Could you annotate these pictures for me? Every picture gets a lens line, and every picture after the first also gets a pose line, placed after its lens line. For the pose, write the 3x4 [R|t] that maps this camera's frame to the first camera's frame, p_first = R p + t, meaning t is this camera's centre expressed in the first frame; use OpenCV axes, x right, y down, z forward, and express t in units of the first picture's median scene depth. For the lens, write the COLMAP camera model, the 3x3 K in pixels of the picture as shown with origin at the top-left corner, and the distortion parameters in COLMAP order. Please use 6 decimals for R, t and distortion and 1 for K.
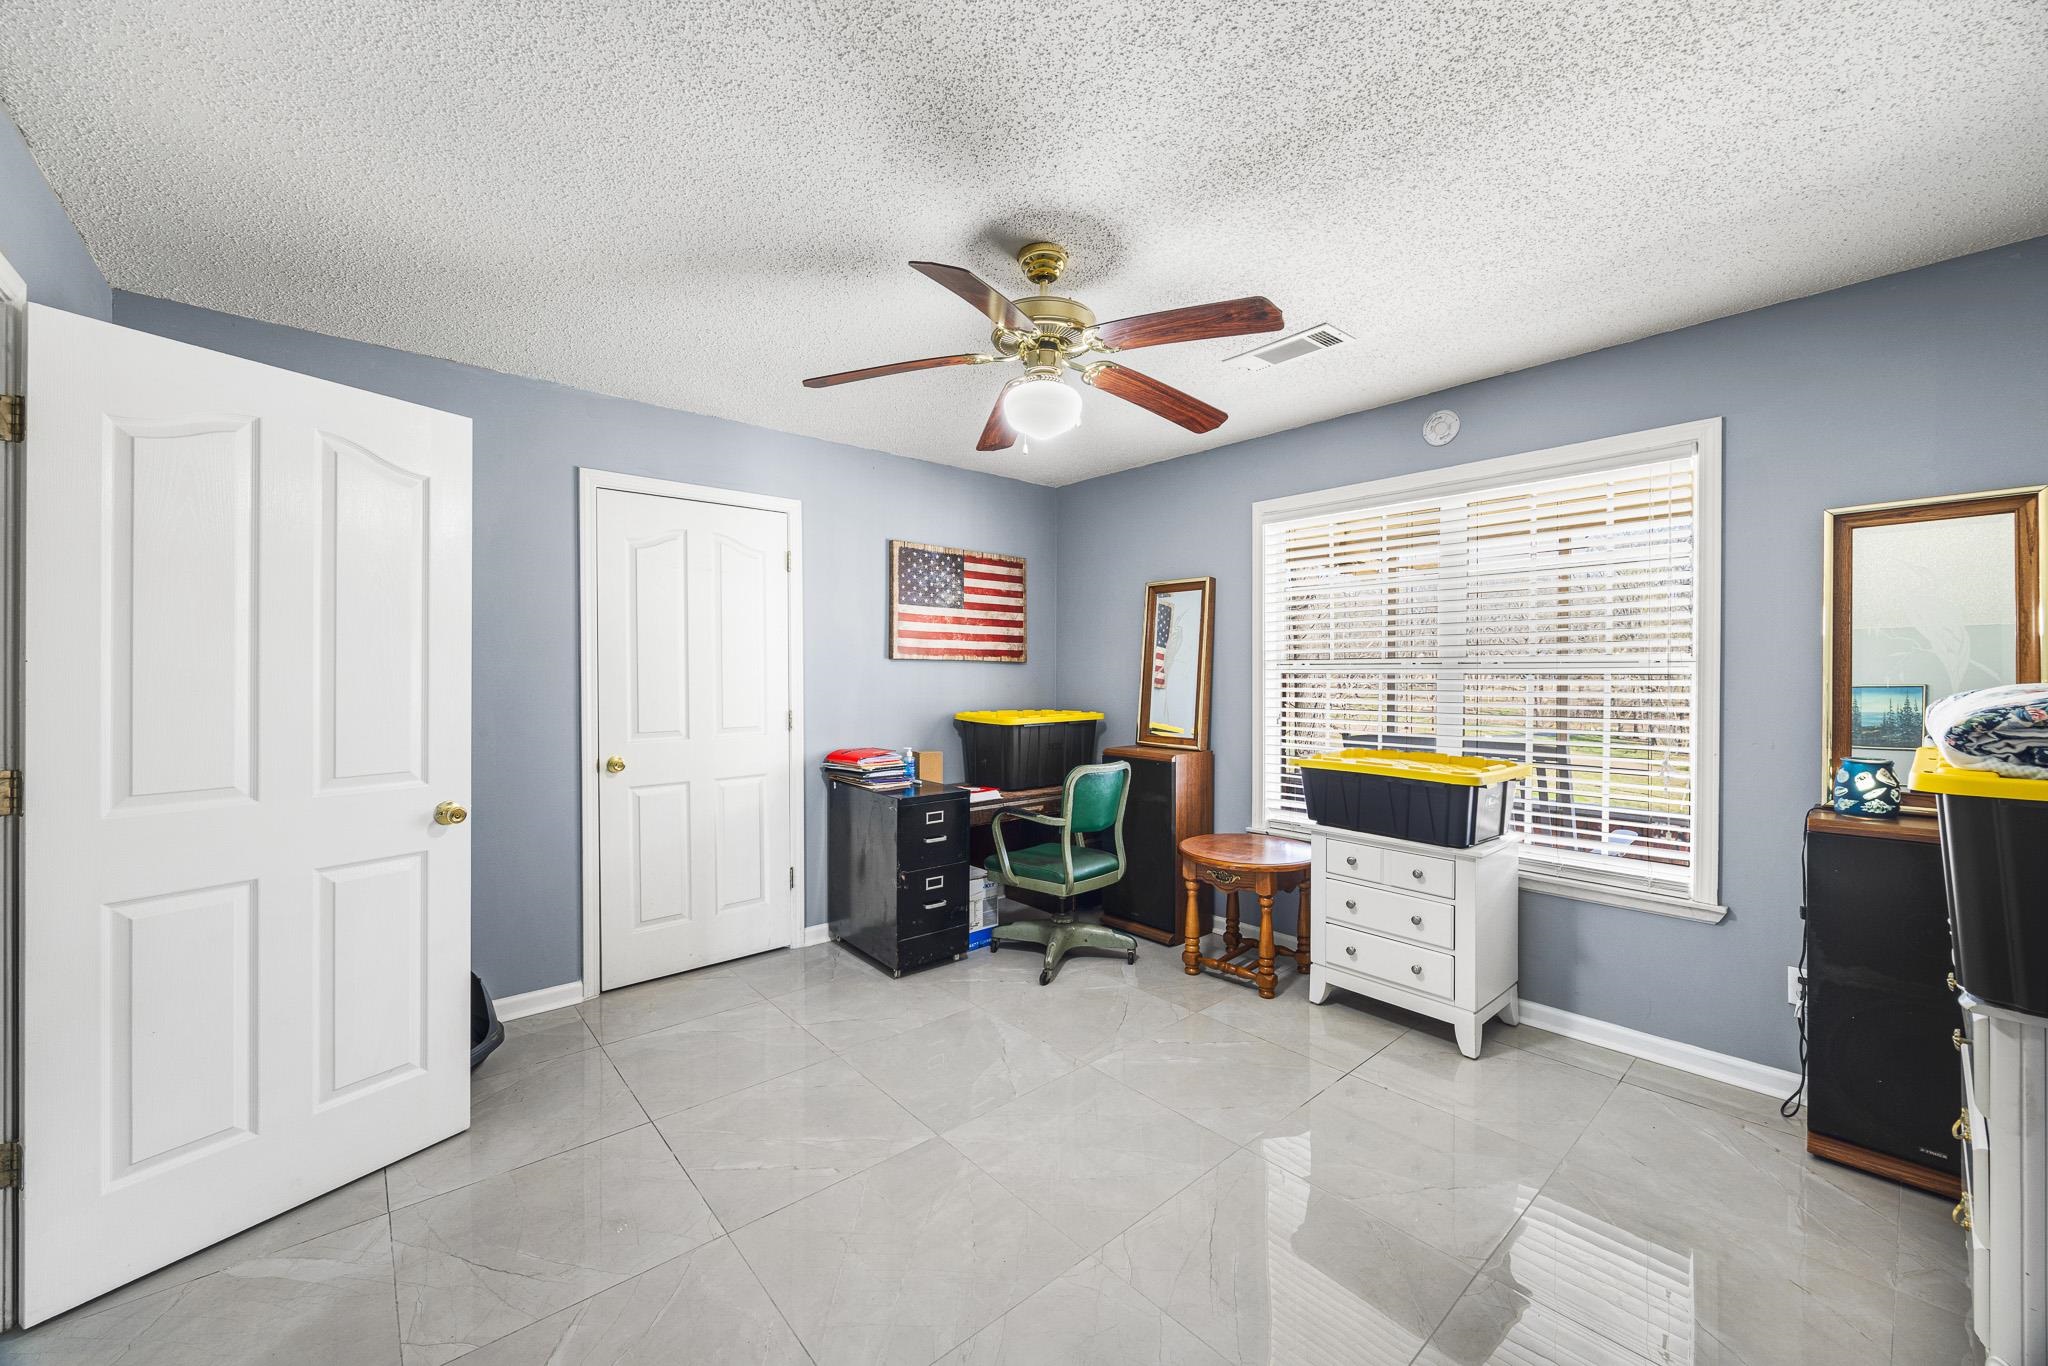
lens RADIAL K [[784.4, 0, 1024.0], [0, 784.4, 683.0], [0, 0, 1]] dist [-0.000618, 0.000292]
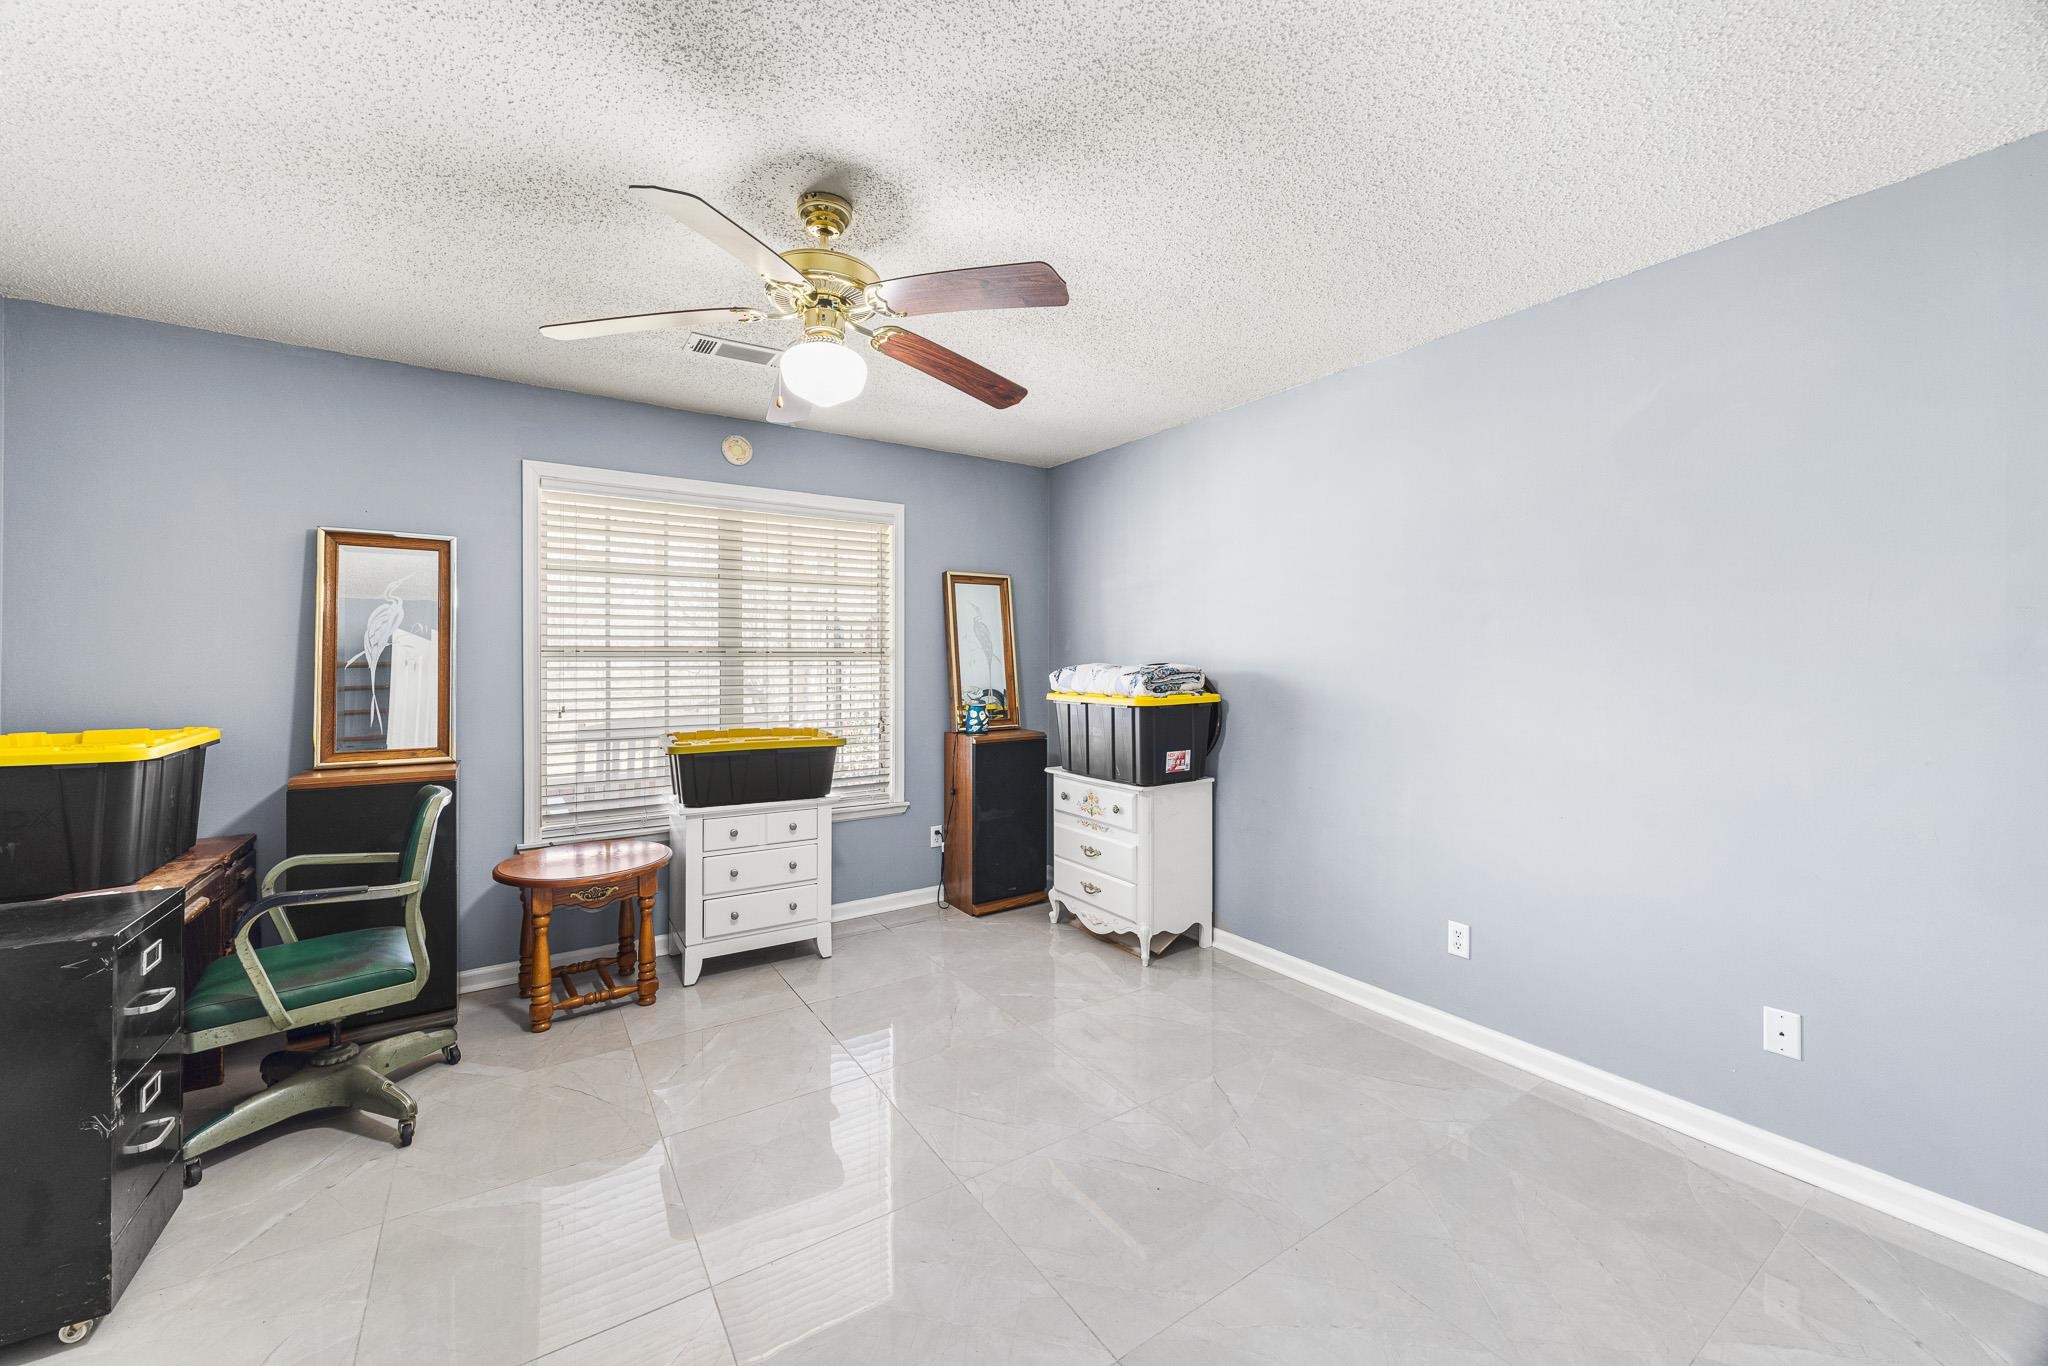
lens RADIAL K [[787.8, 0, 1013.3], [0, 787.8, 664.1], [0, 0, 1]] dist [-0.001775, 0.000085]
pose [[0.142476, -0.005371, 0.989784, -0.580766], [0.016772, 0.999855, 0.003012, -0.003431], [-0.989656, 0.016172, 0.142545, 0.439072]]
